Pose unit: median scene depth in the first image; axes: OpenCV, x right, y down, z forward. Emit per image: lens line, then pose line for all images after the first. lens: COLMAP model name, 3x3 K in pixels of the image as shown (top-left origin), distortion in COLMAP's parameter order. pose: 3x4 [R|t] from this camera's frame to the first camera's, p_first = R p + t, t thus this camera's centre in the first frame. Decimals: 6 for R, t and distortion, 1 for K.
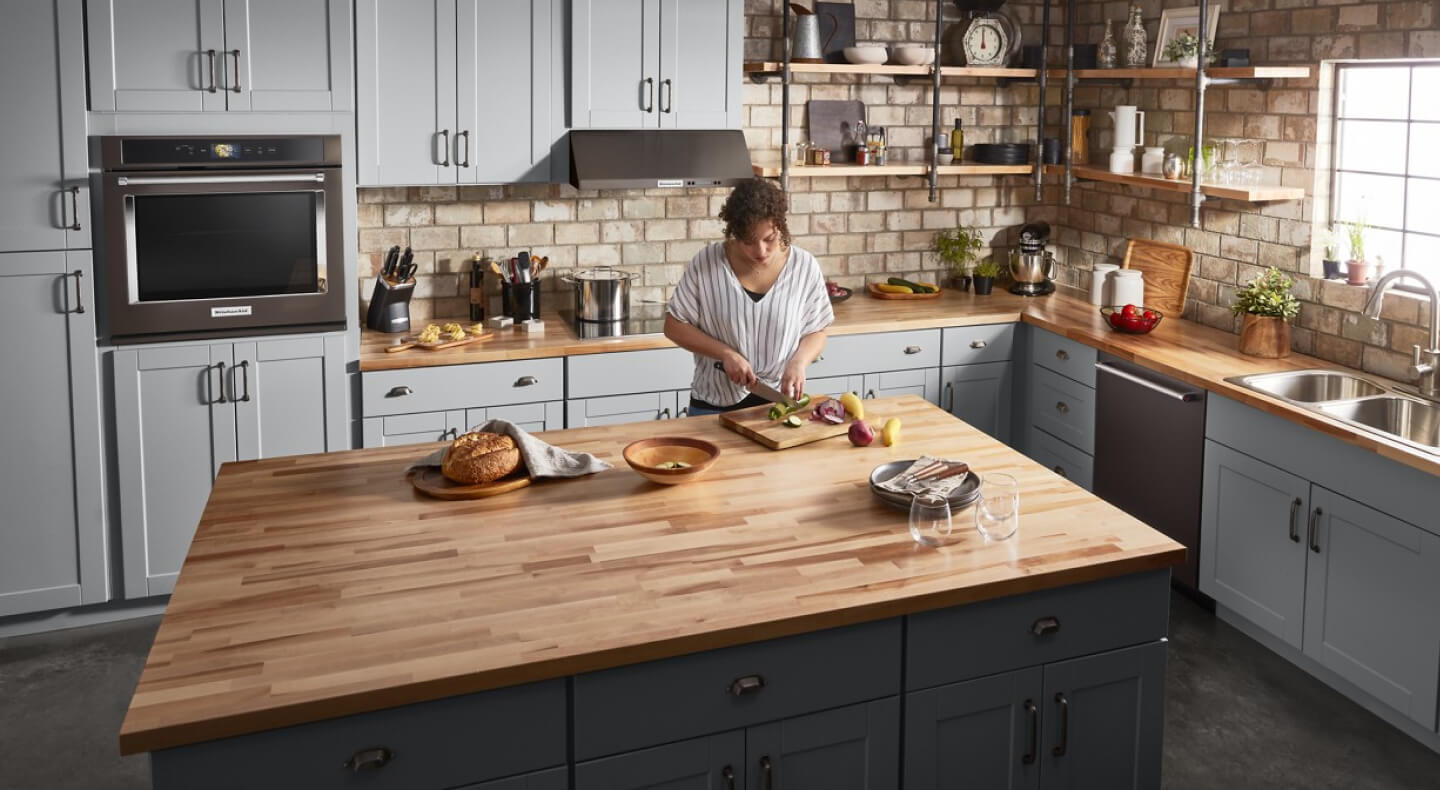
lens RADIAL K [[989.6, 0, 720.0], [0, 989.6, 395.0], [0, 0, 1]] dist [0.000006, -0.000321]
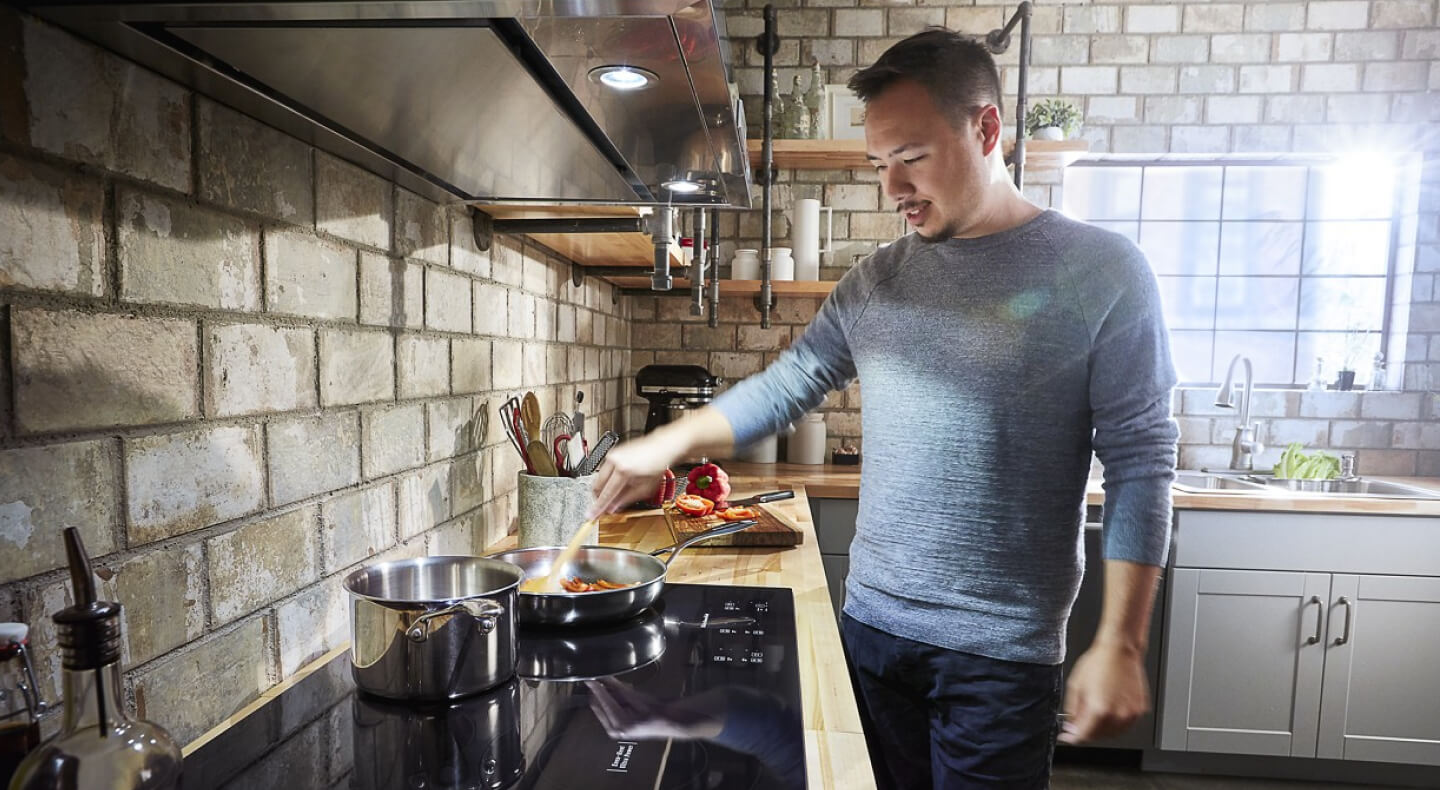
lens RADIAL K [[878.7, 0, 716.7], [0, 878.7, 444.4], [0, 0, 1]] dist [0.000577, 0.000283]
pose [[0.395934, -0.089807, 0.913877, -0.275253], [0.259265, 0.965649, -0.017431, -0.129337], [-0.880919, 0.243838, 0.405617, 0.918550]]
